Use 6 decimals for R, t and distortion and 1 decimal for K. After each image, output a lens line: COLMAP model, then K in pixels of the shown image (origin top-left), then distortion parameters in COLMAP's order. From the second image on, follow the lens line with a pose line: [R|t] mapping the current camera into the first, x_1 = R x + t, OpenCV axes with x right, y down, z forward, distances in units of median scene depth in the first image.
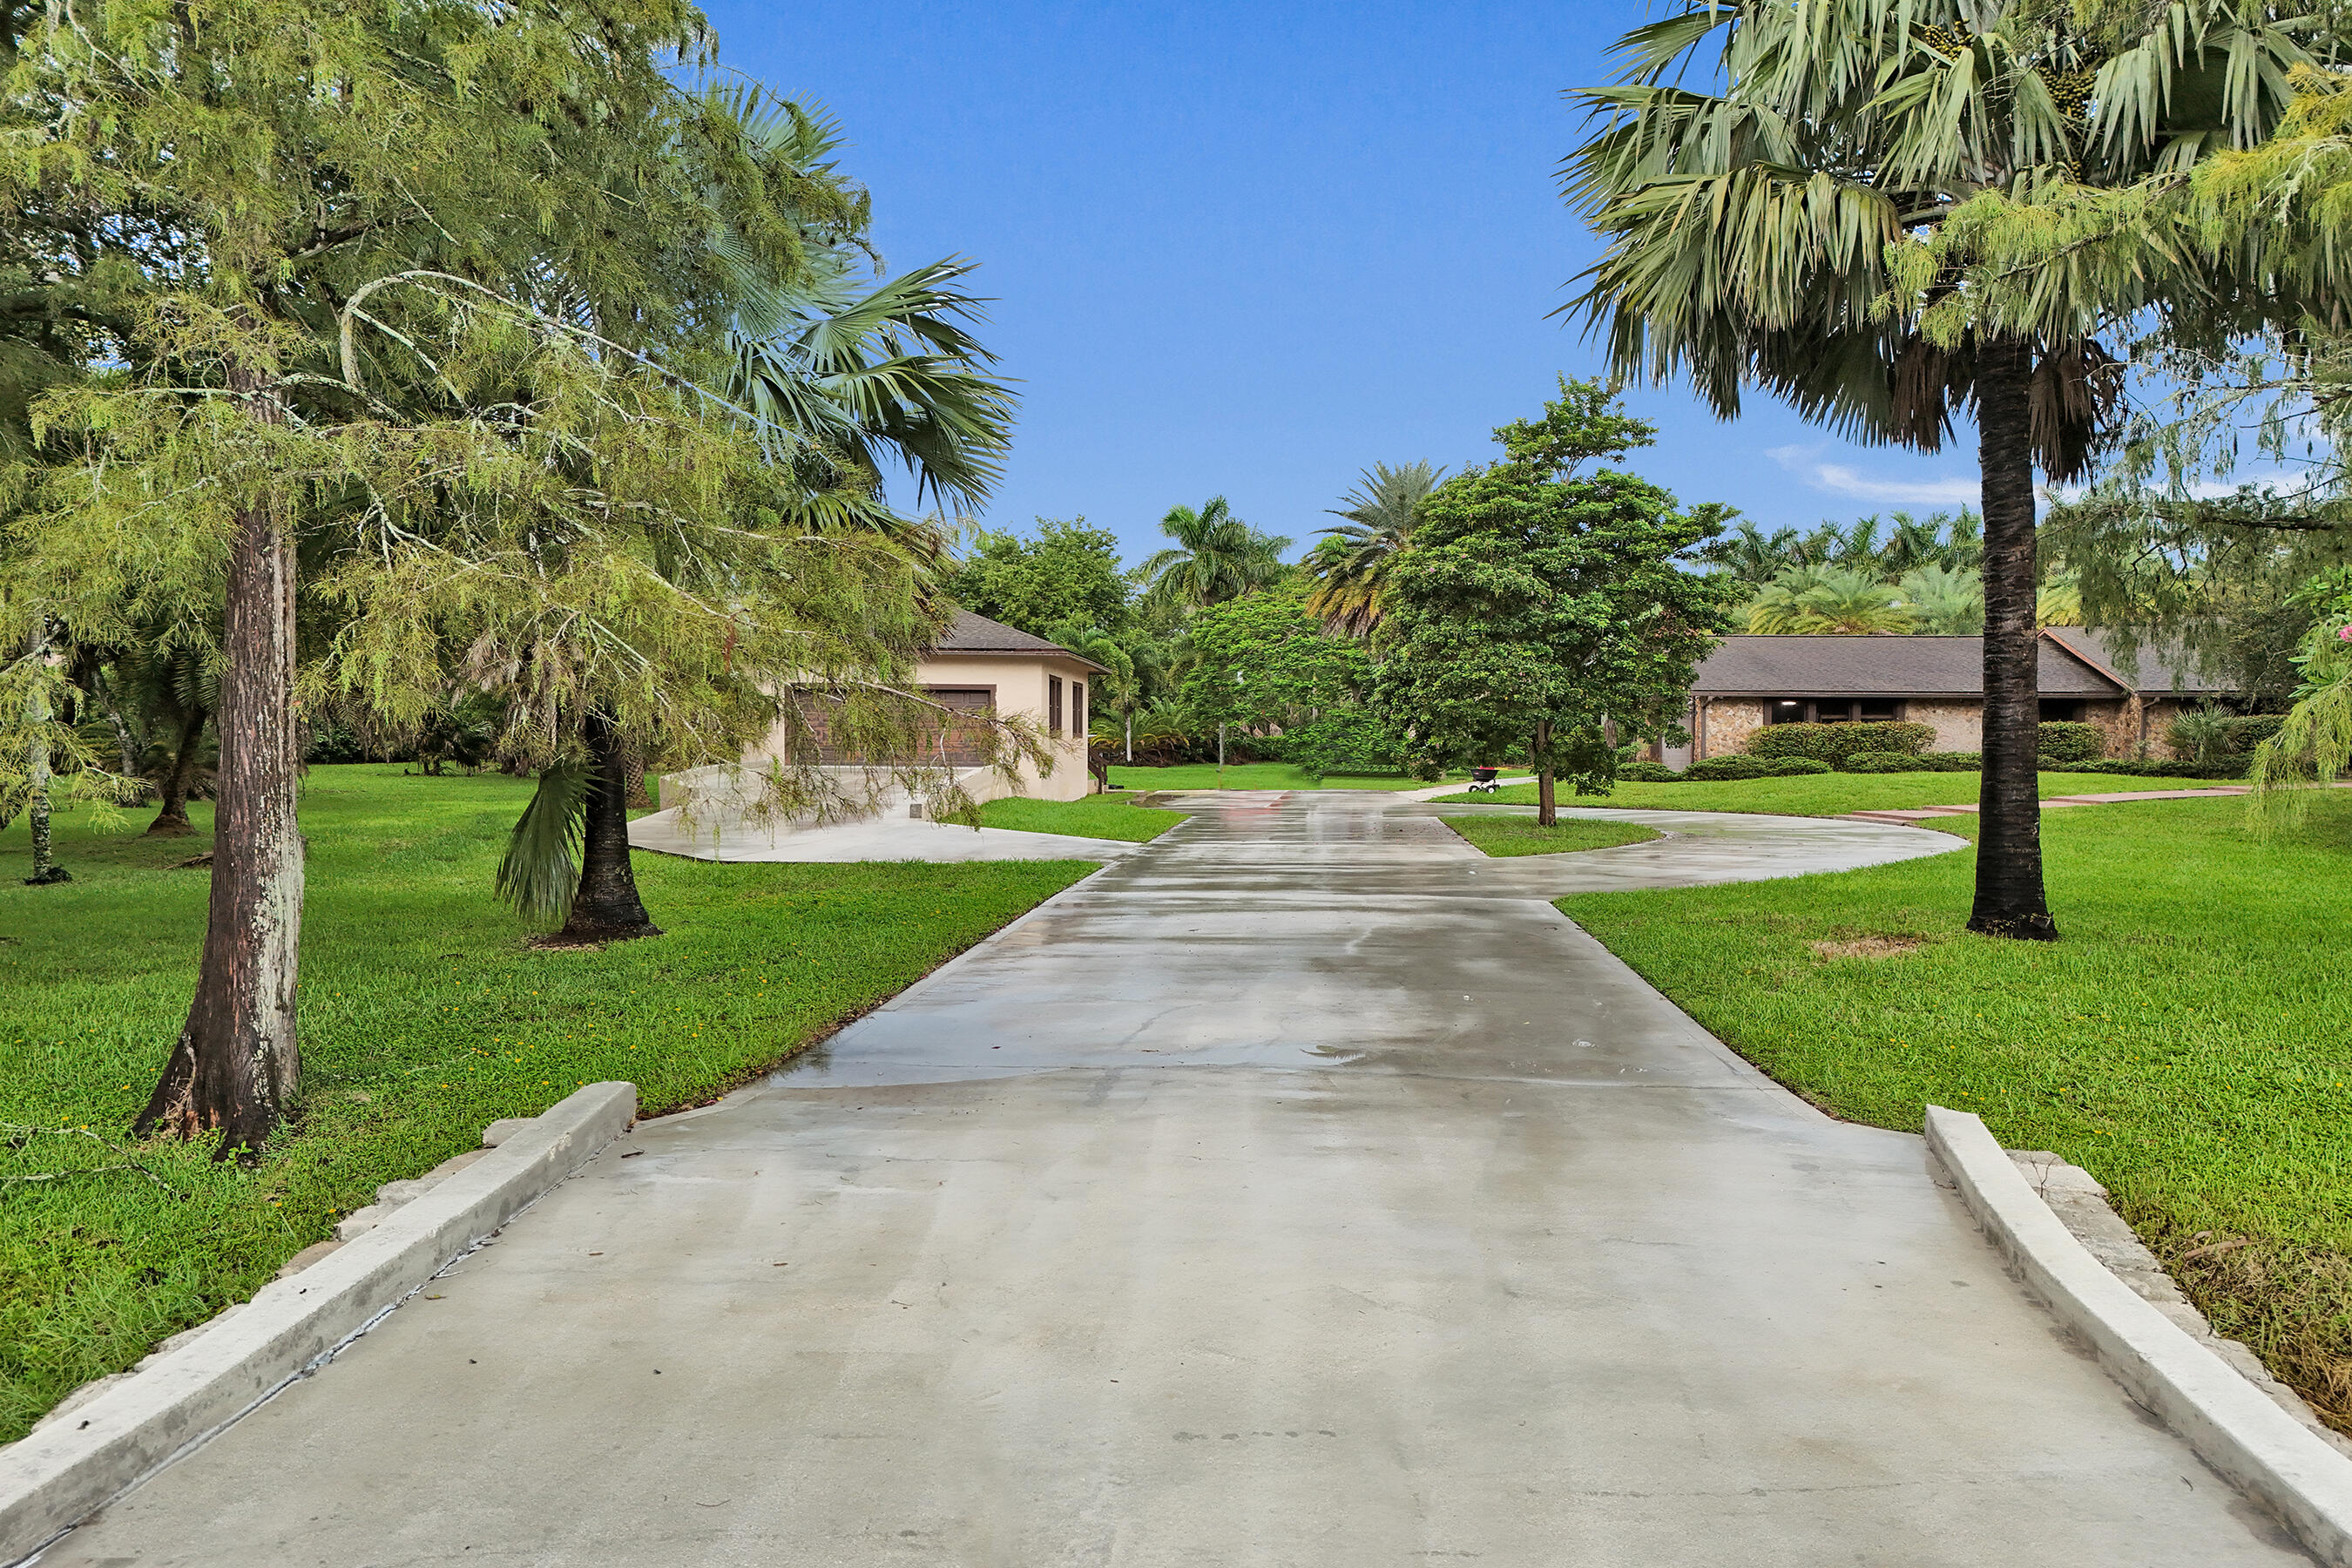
lens RADIAL K [[1717.4, 0, 1166.4], [0, 1717.4, 802.5], [0, 0, 1]] dist [0.110426, -0.128980]
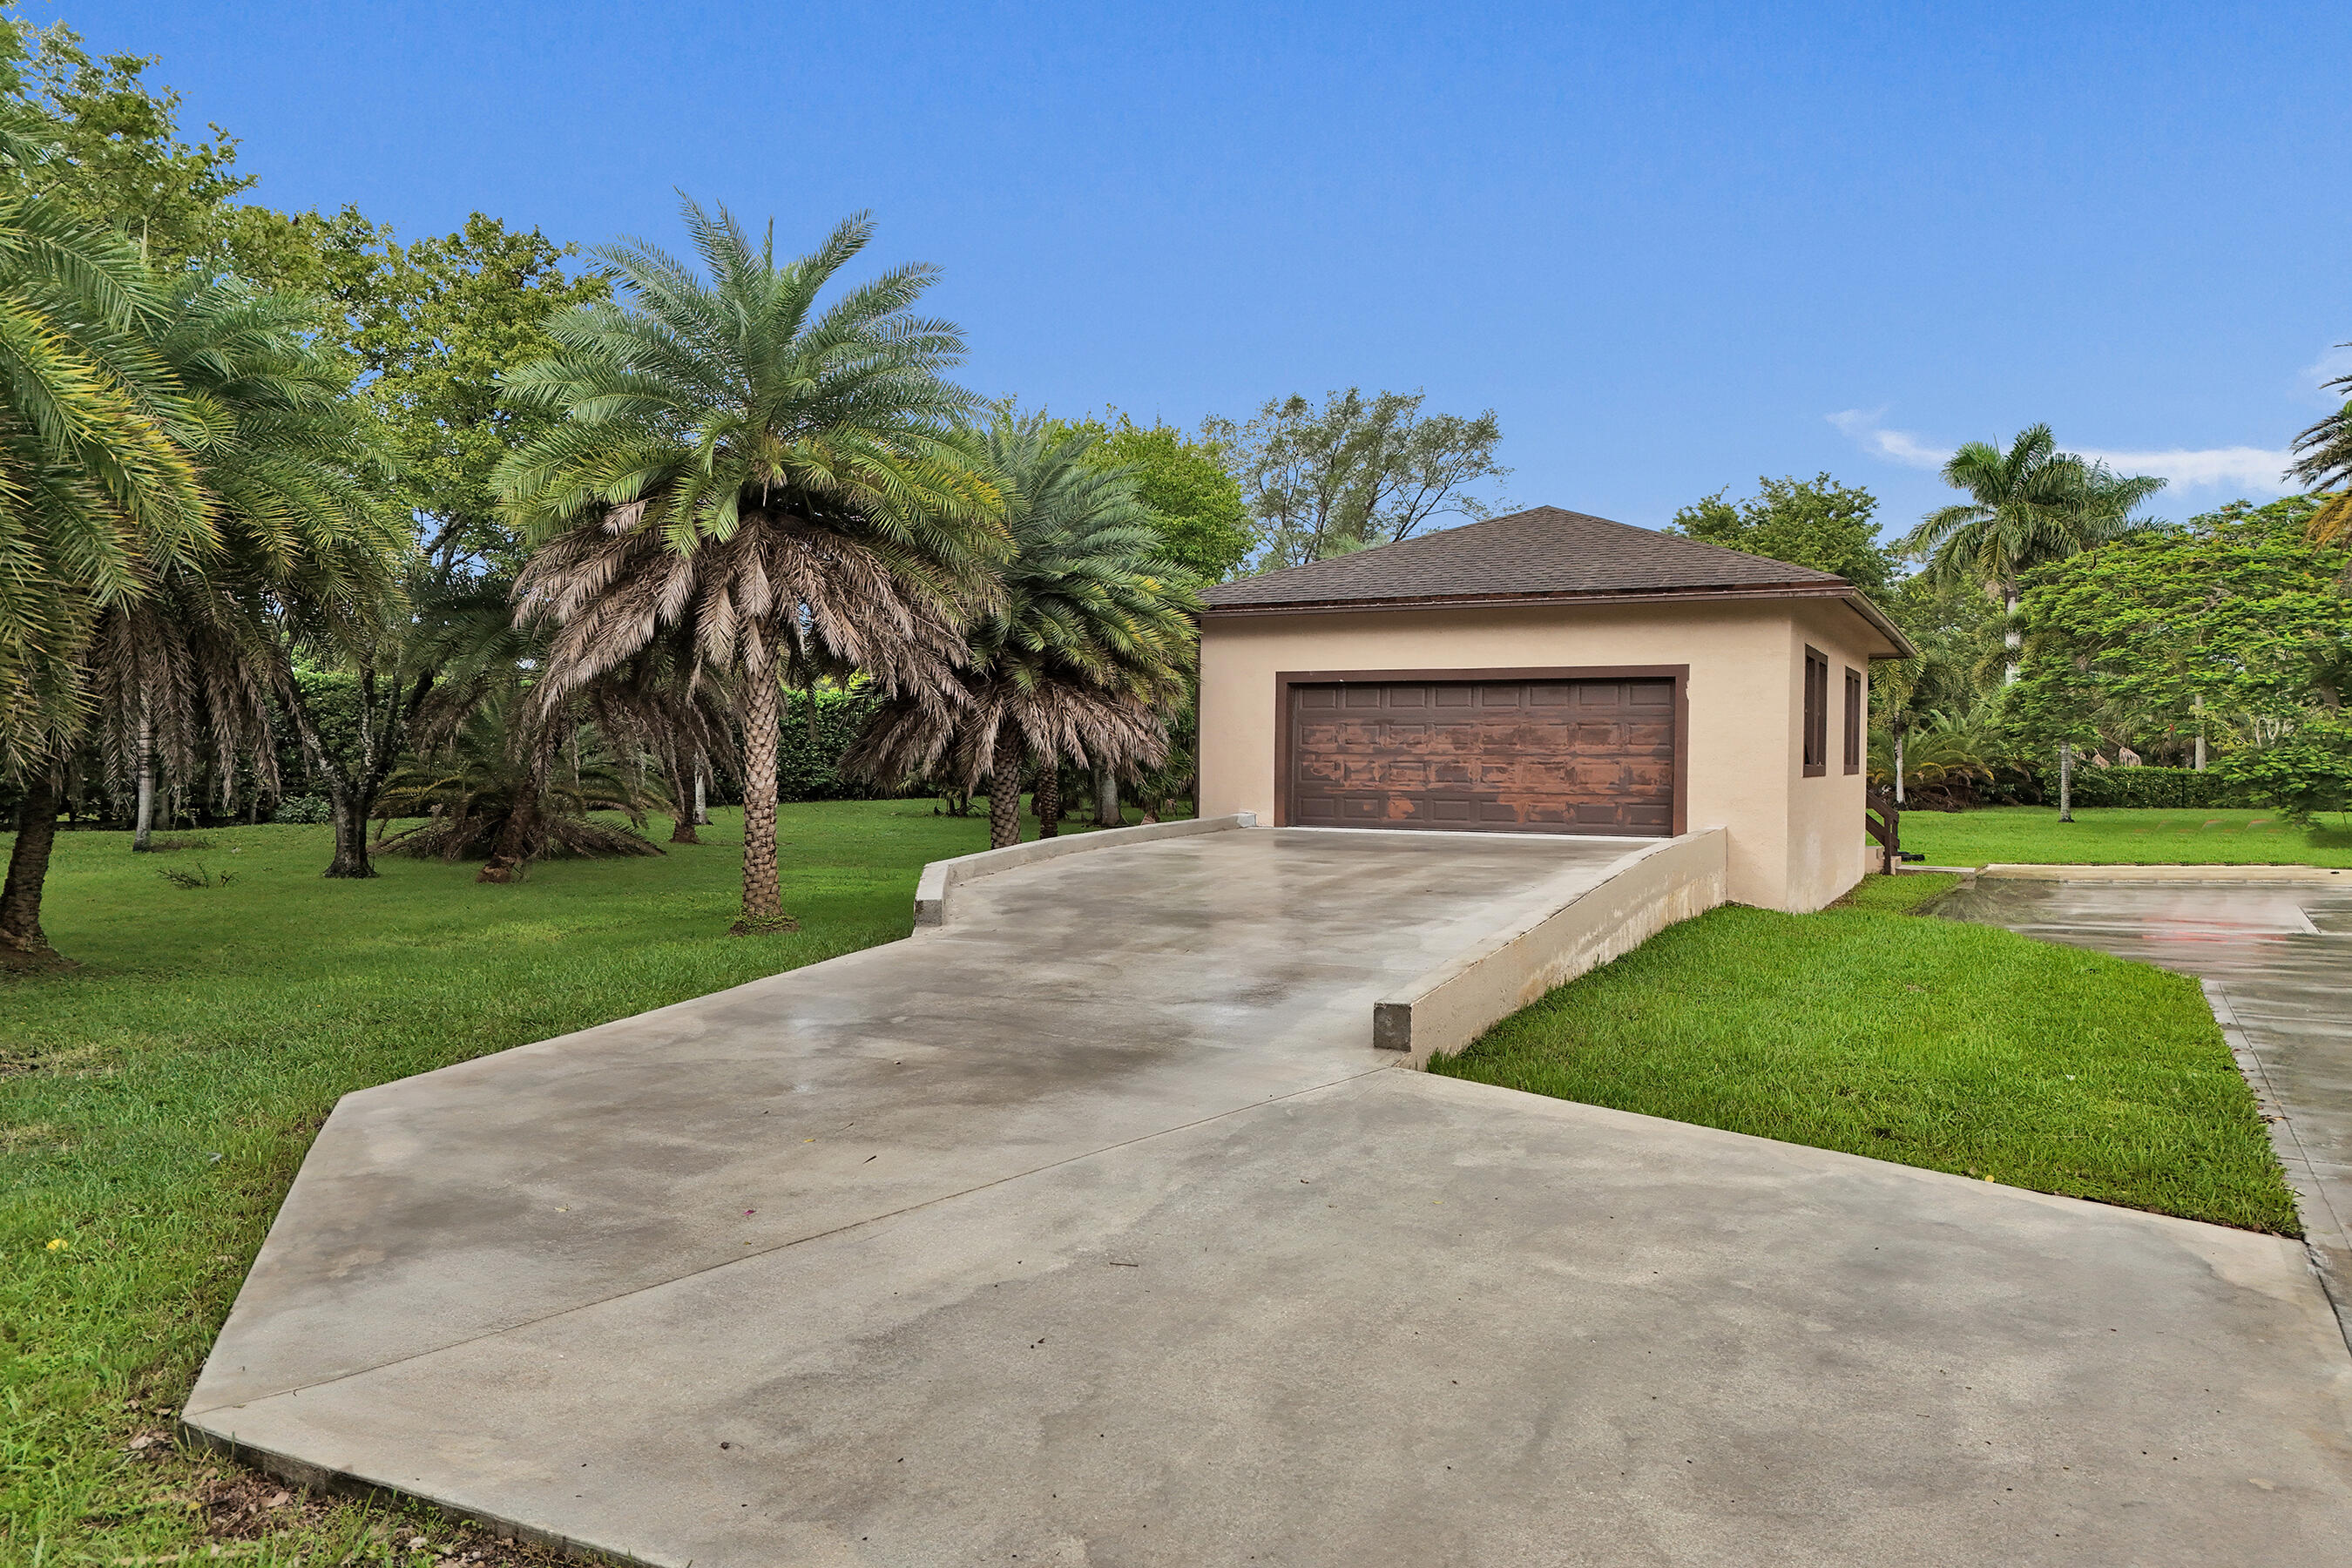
lens RADIAL K [[1702.6, 0, 1172.2], [0, 1702.6, 820.9], [0, 0, 1]] dist [0.080400, -0.104981]
pose [[0.921519, 0.015382, -0.388029, -0.041818], [-0.017099, 0.999853, -0.000972, -0.020384], [0.387957, 0.007531, 0.921647, 0.460042]]
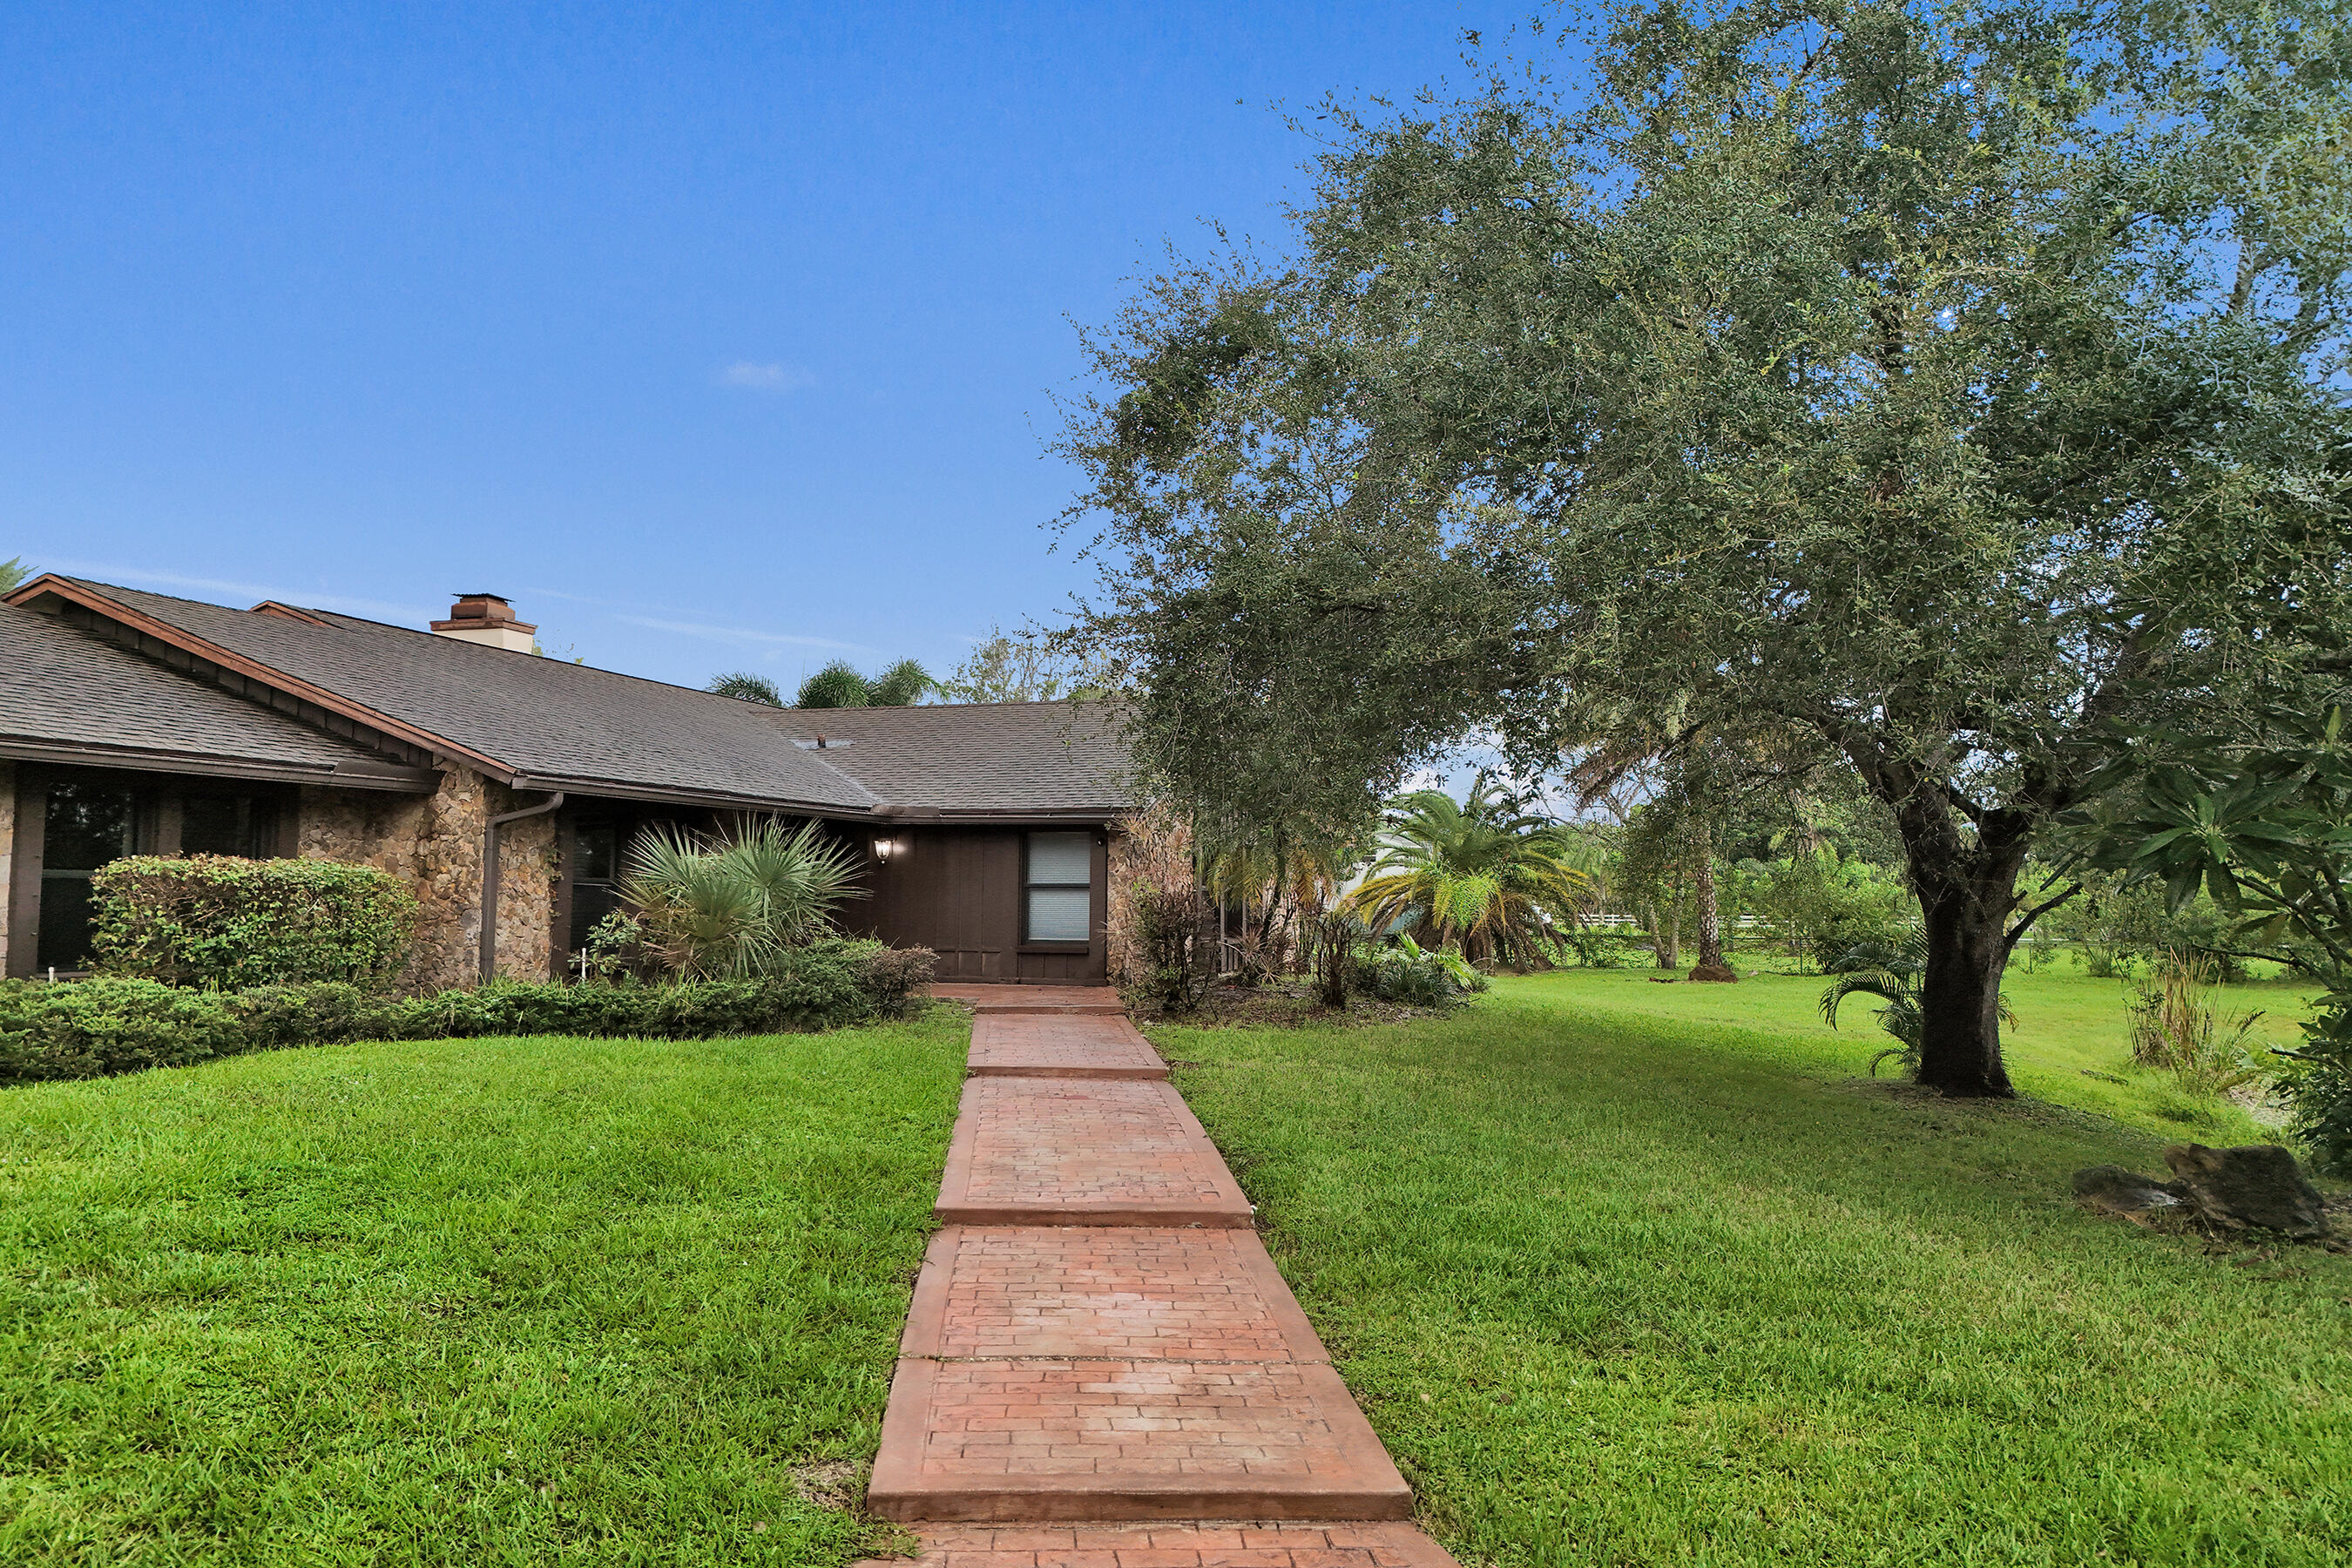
lens RADIAL K [[1693.9, 0, 1154.7], [0, 1693.9, 750.9], [0, 0, 1]] dist [0.074411, -0.082828]
pose [[0.238576, 0.079489, 0.967865, 0.255098], [0.037914, 0.995122, -0.091073, -0.031413], [-0.970384, 0.058424, 0.234398, 0.763566]]
